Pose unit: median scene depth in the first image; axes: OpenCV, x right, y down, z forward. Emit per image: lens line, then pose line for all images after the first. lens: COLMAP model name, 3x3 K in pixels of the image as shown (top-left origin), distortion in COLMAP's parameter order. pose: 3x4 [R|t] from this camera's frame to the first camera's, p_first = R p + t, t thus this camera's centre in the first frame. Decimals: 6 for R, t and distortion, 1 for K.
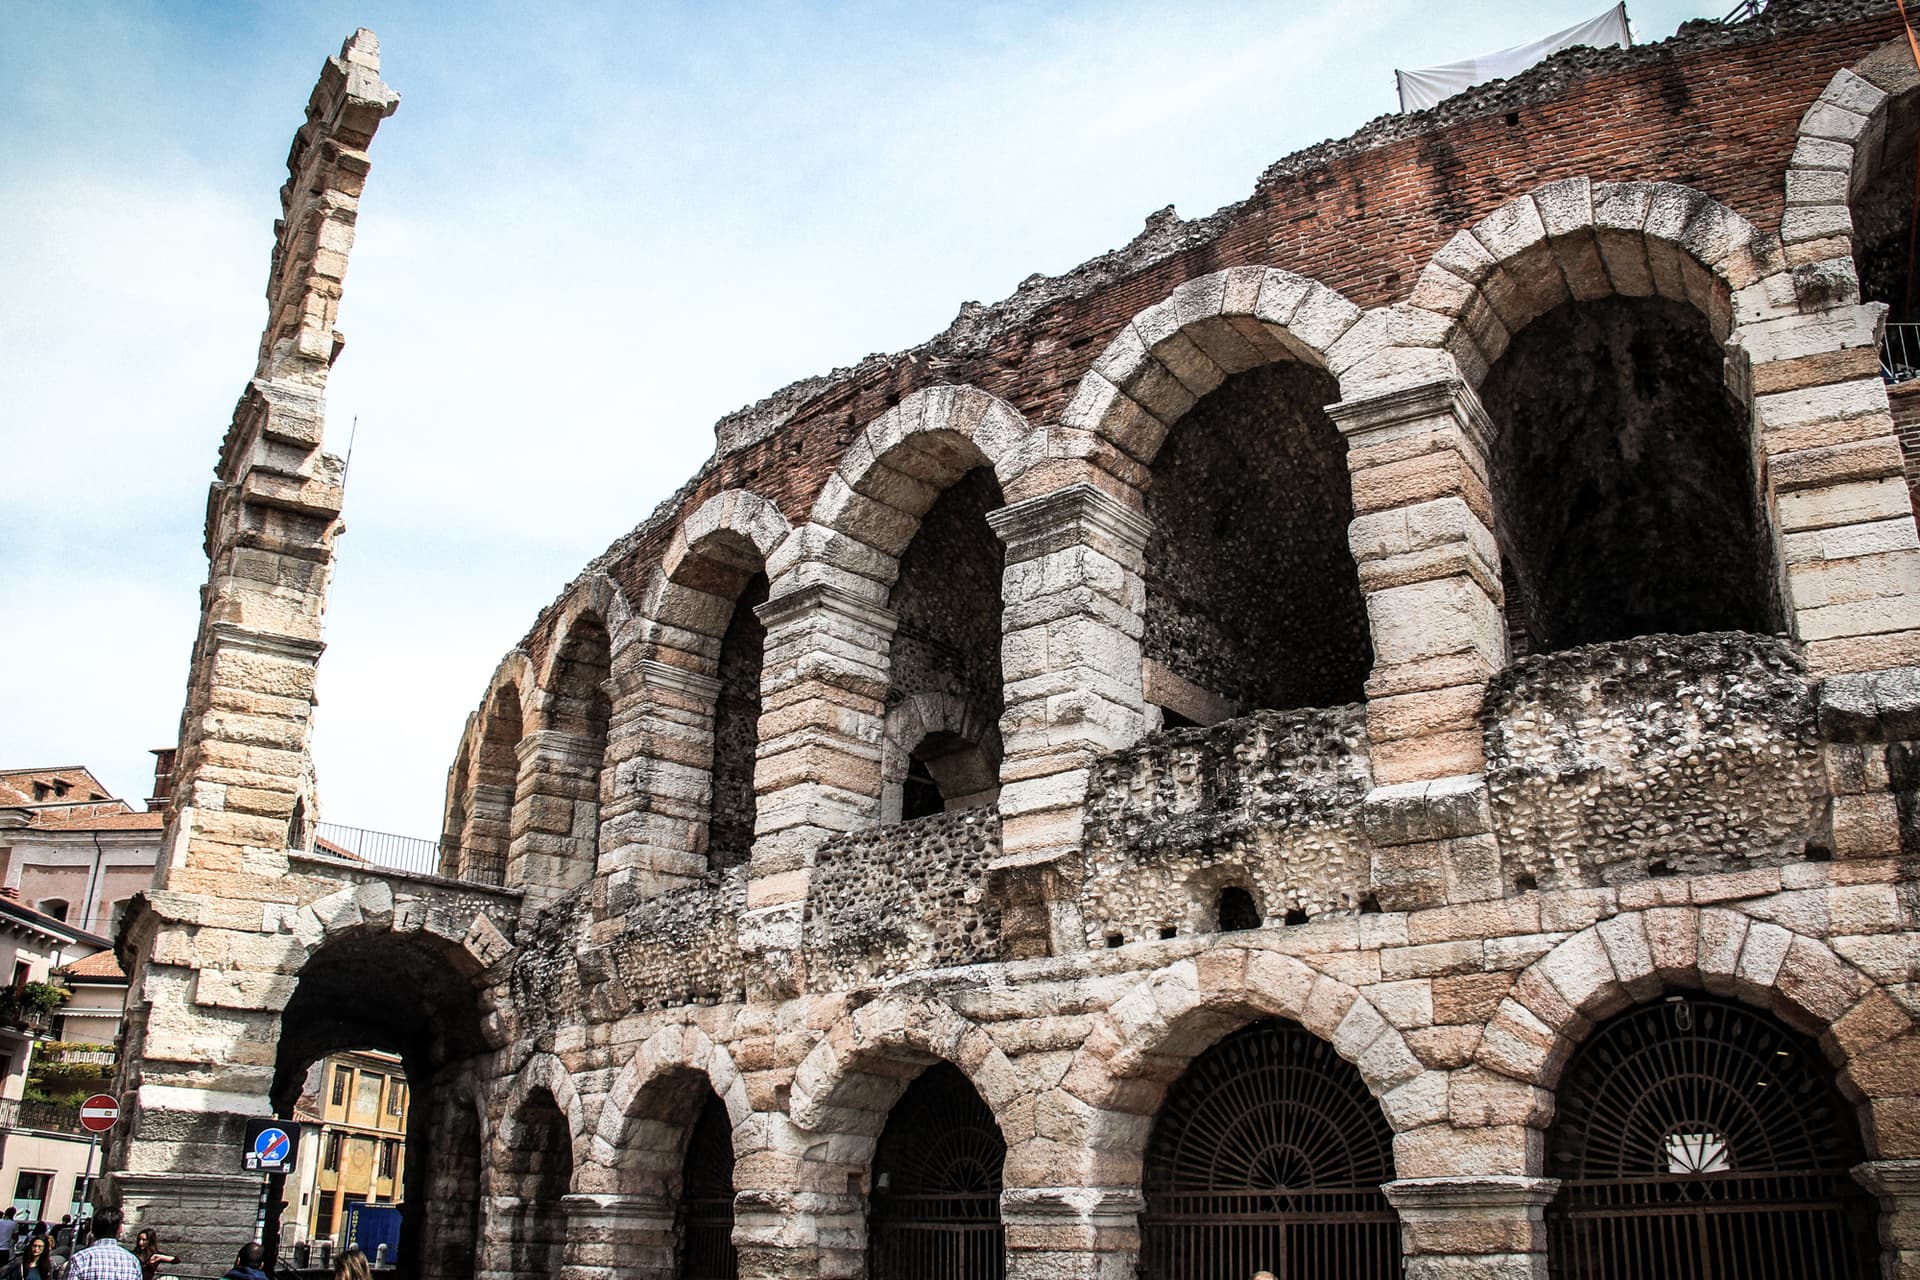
lens RADIAL K [[1595.1, 0, 959.7], [0, 1595.1, 598.0], [0, 0, 1]] dist [-0.175382, 0.113798]
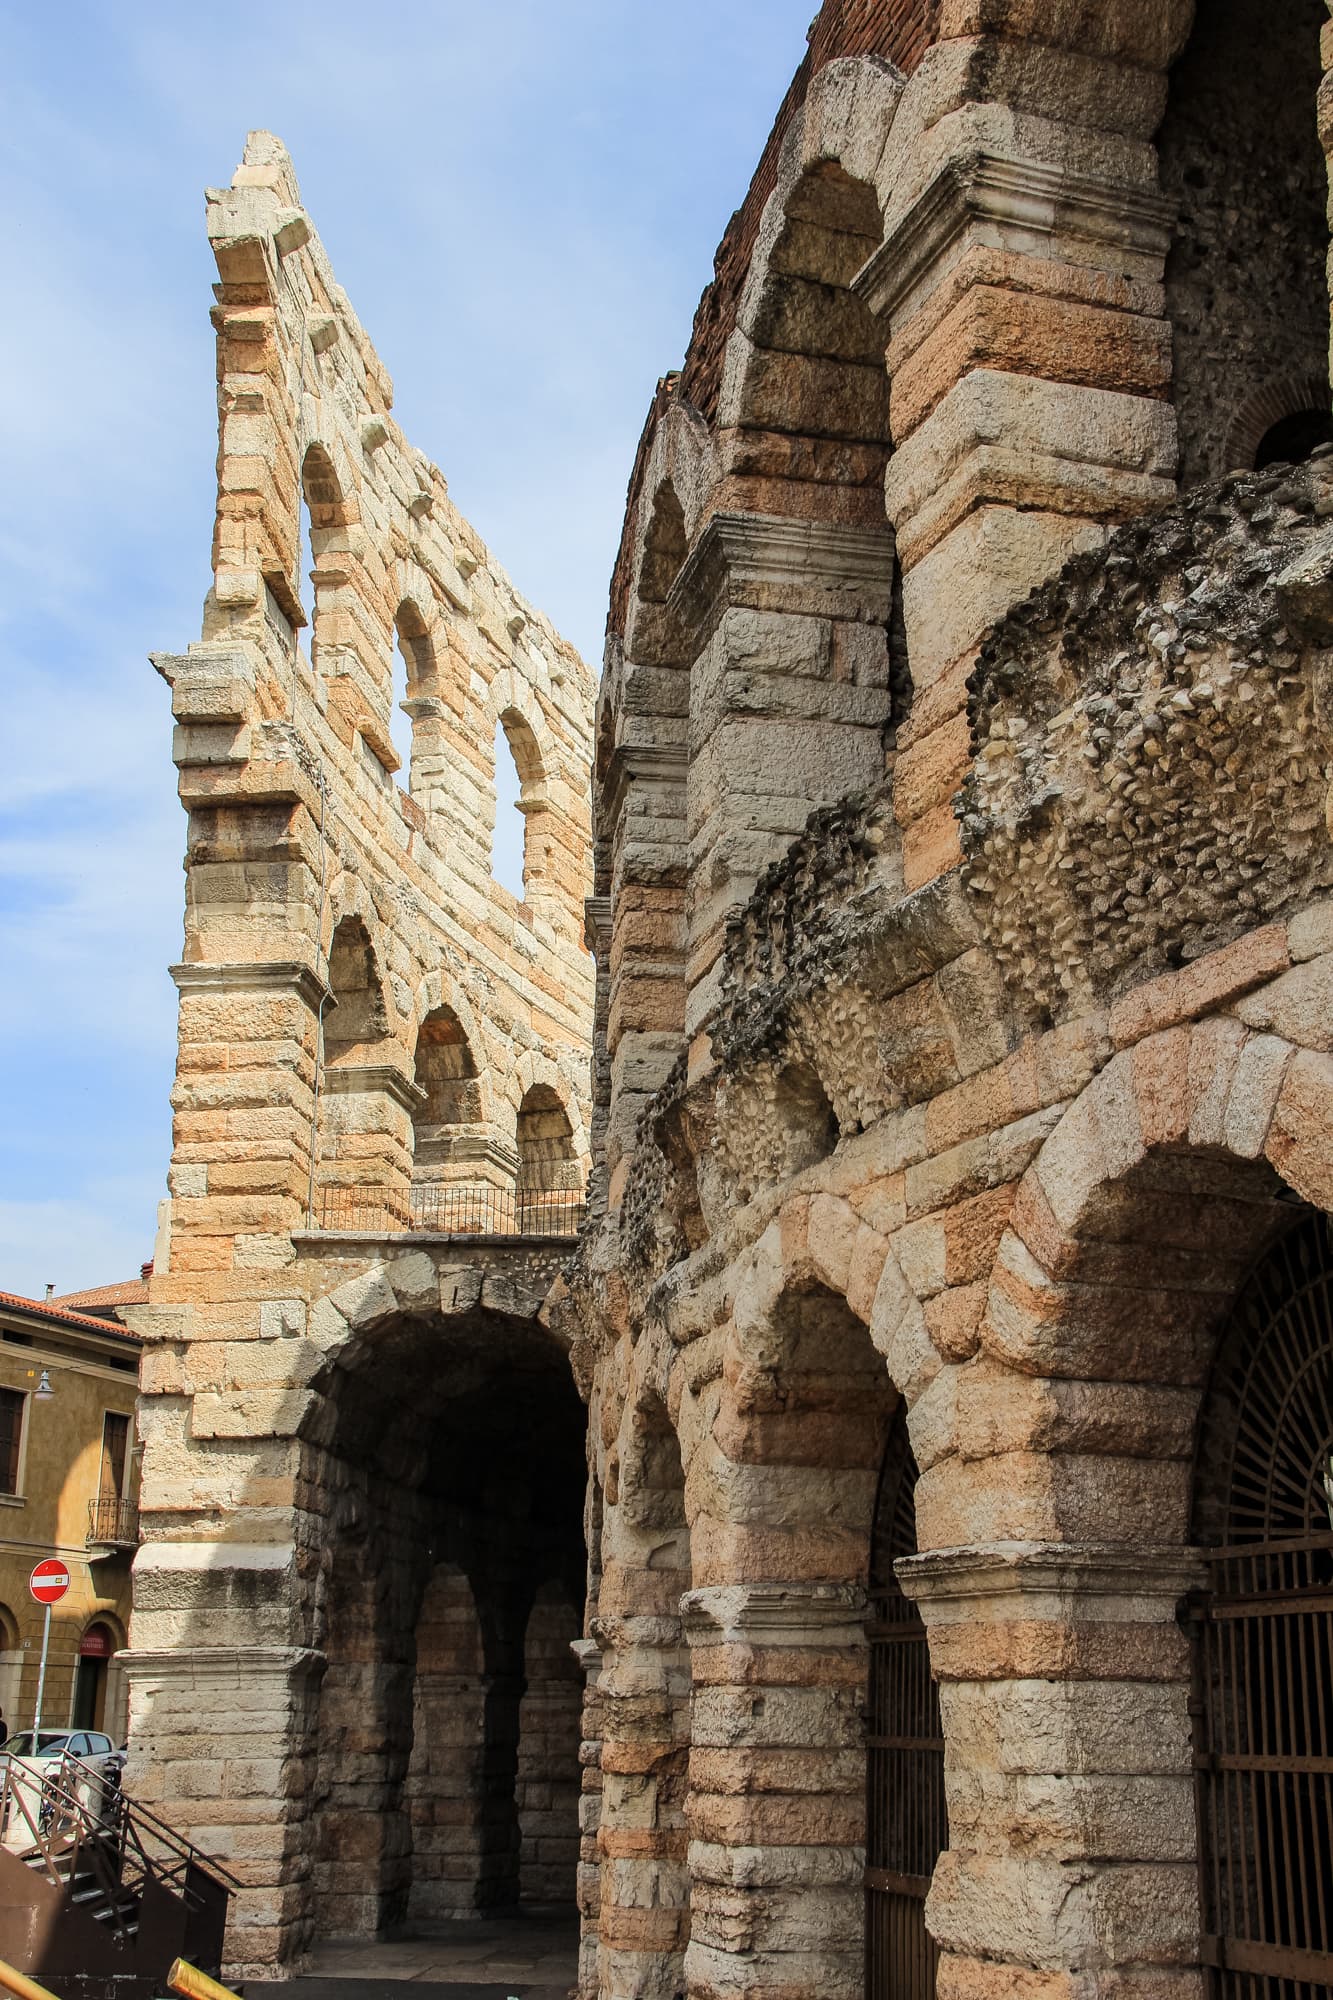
lens RADIAL K [[2385.5, 0, 666.5], [0, 2385.5, 1000.0], [0, 0, 1]] dist [0.028835, 0.058598]
pose [[0.800496, -0.182611, -0.570840, 0.470422], [0.232297, 0.972535, 0.014641, 0.082179], [0.552489, -0.144324, 0.820930, 0.135868]]
